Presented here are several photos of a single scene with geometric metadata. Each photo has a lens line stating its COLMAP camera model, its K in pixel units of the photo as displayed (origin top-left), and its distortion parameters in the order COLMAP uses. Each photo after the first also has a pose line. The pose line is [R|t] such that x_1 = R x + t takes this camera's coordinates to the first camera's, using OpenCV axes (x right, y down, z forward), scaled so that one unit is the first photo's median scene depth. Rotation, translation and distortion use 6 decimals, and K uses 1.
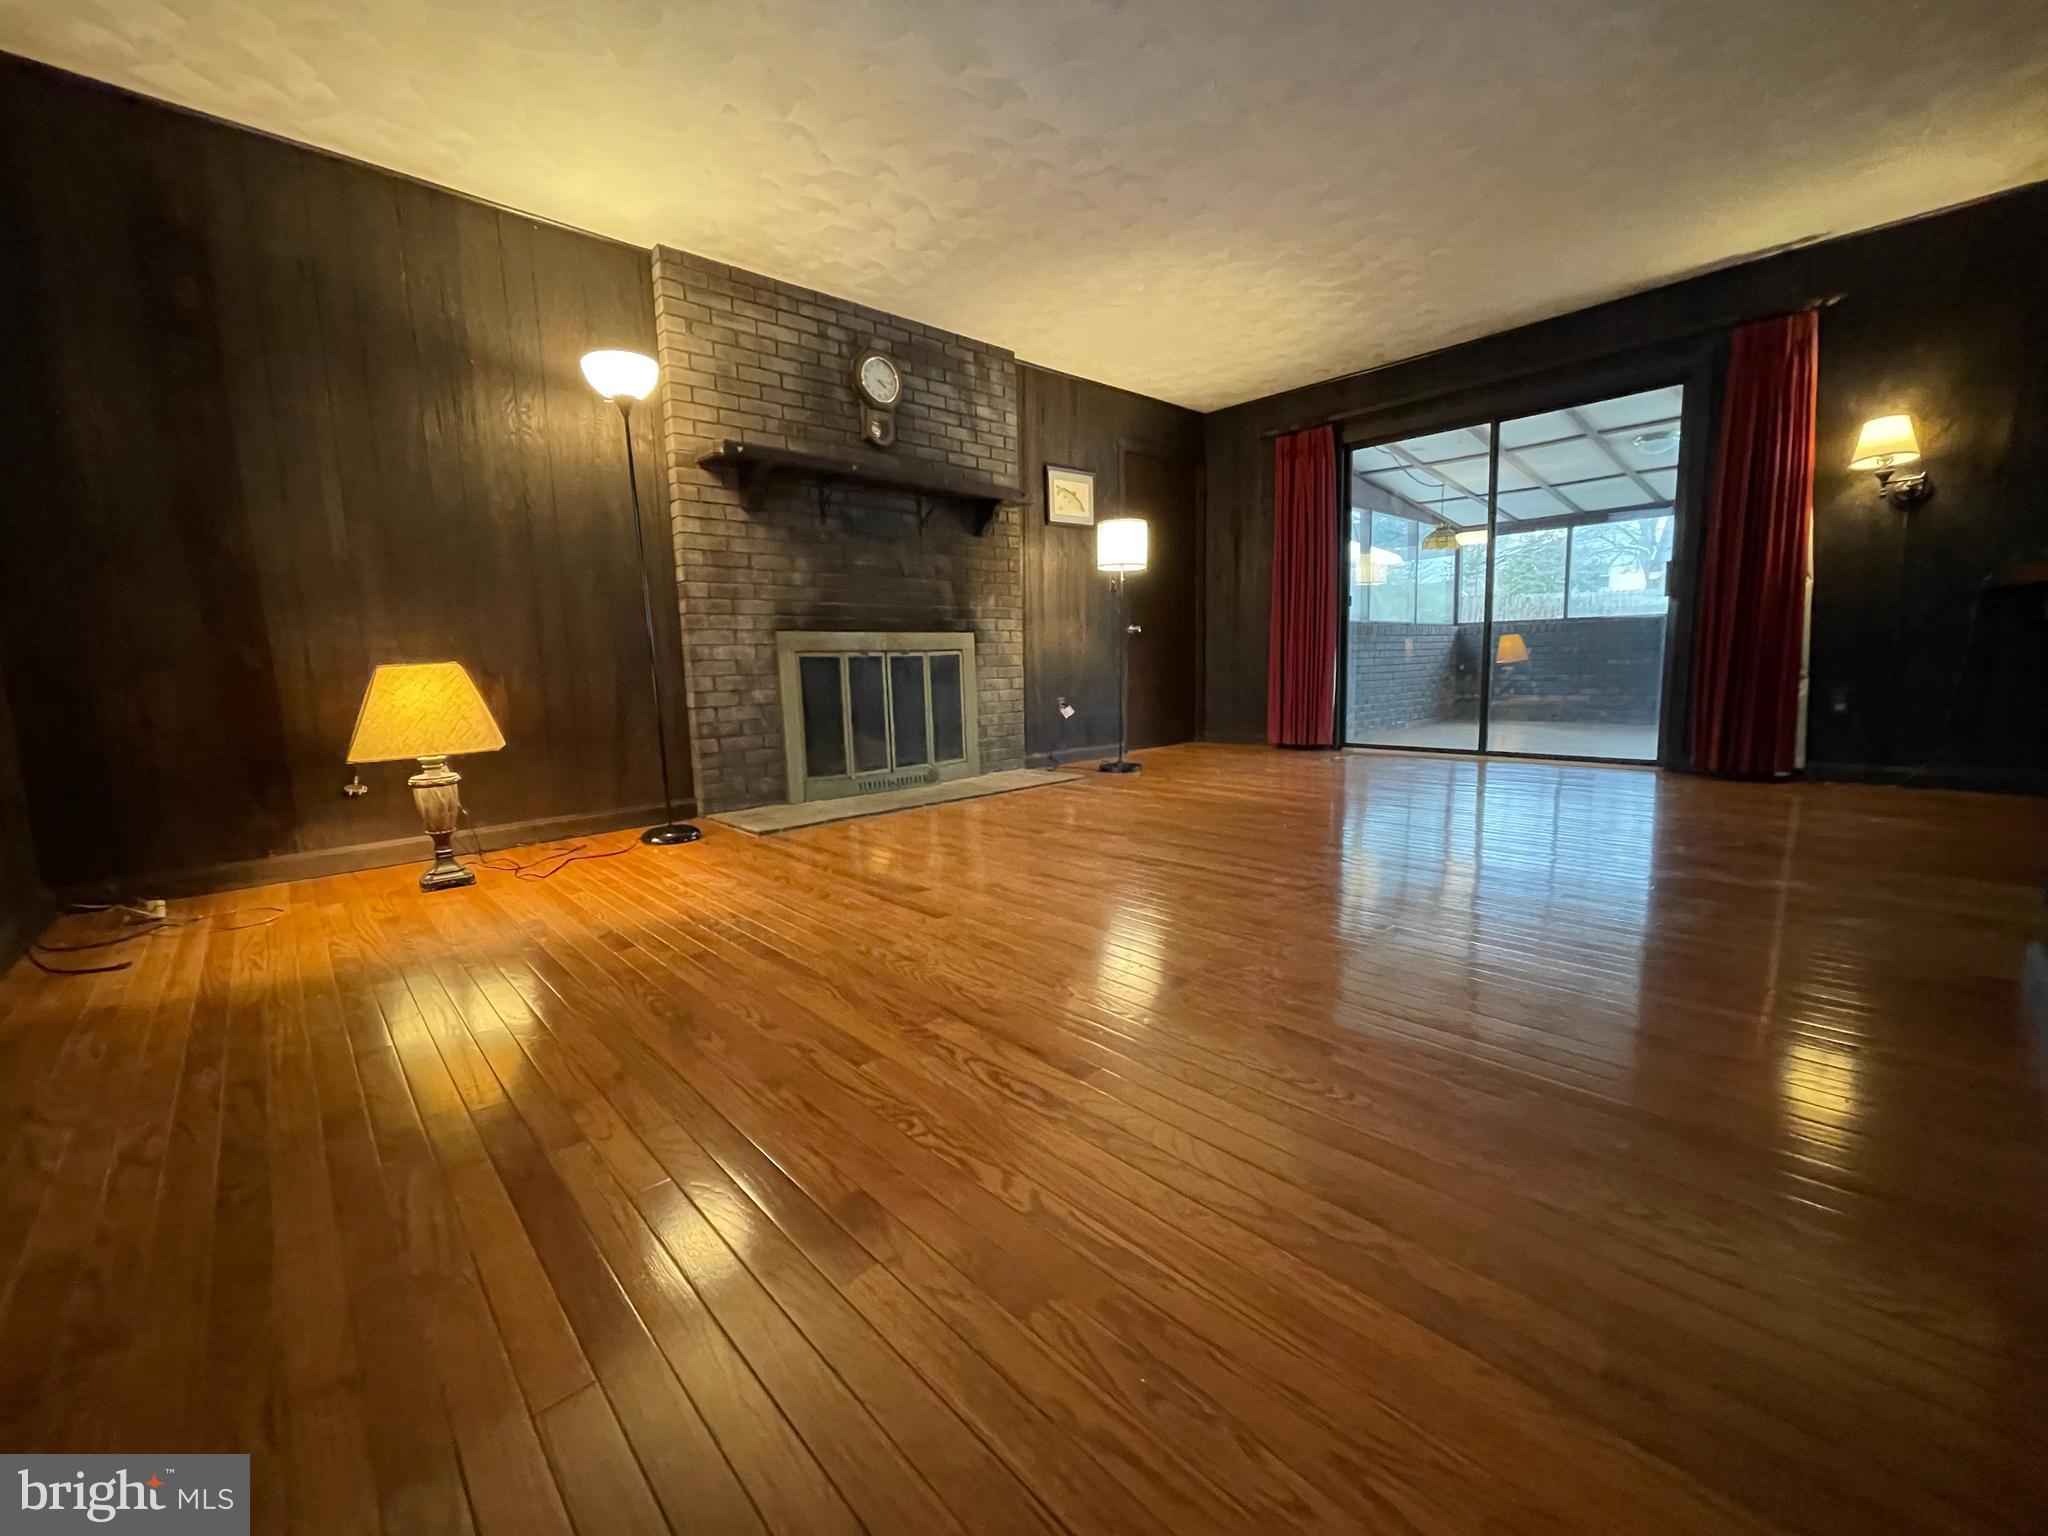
lens RADIAL K [[825.6, 0, 1016.7], [0, 825.6, 776.9], [0, 0, 1]] dist [0.000137, -0.000099]
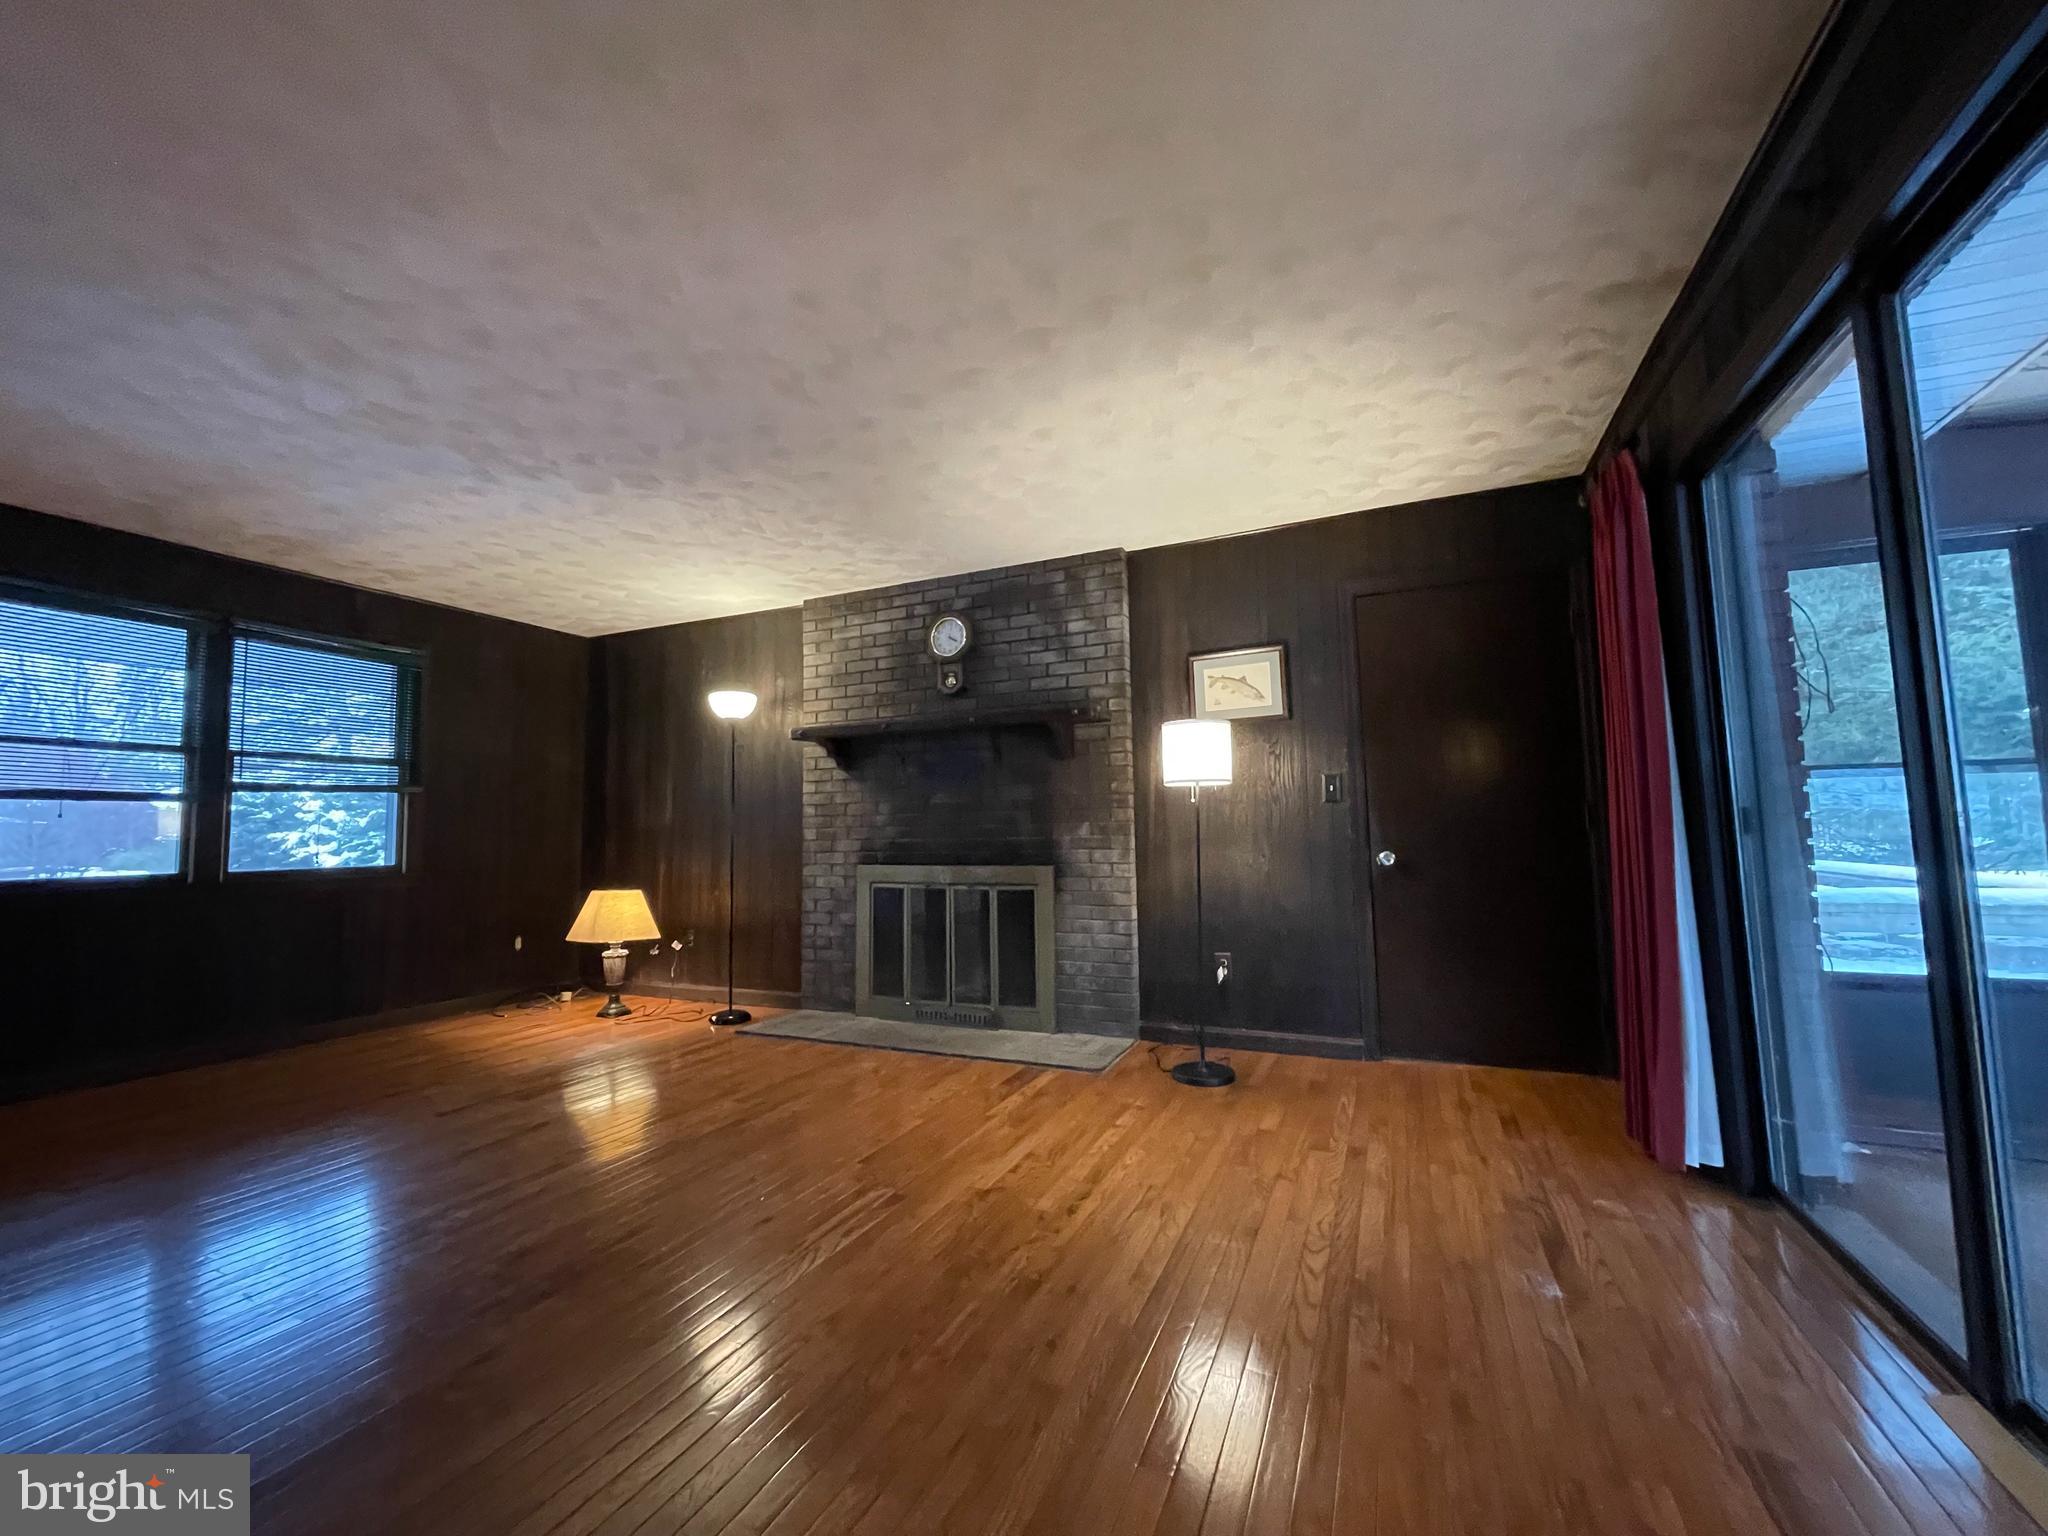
lens RADIAL K [[825.6, 0, 1029.4], [0, 825.6, 766.9], [0, 0, 1]] dist [0.000137, -0.000099]
pose [[0.400543, -0.051370, -0.914837, 0.864166], [-0.119856, 0.986911, -0.107894, -0.206611], [0.908405, 0.152865, 0.389143, 0.698782]]
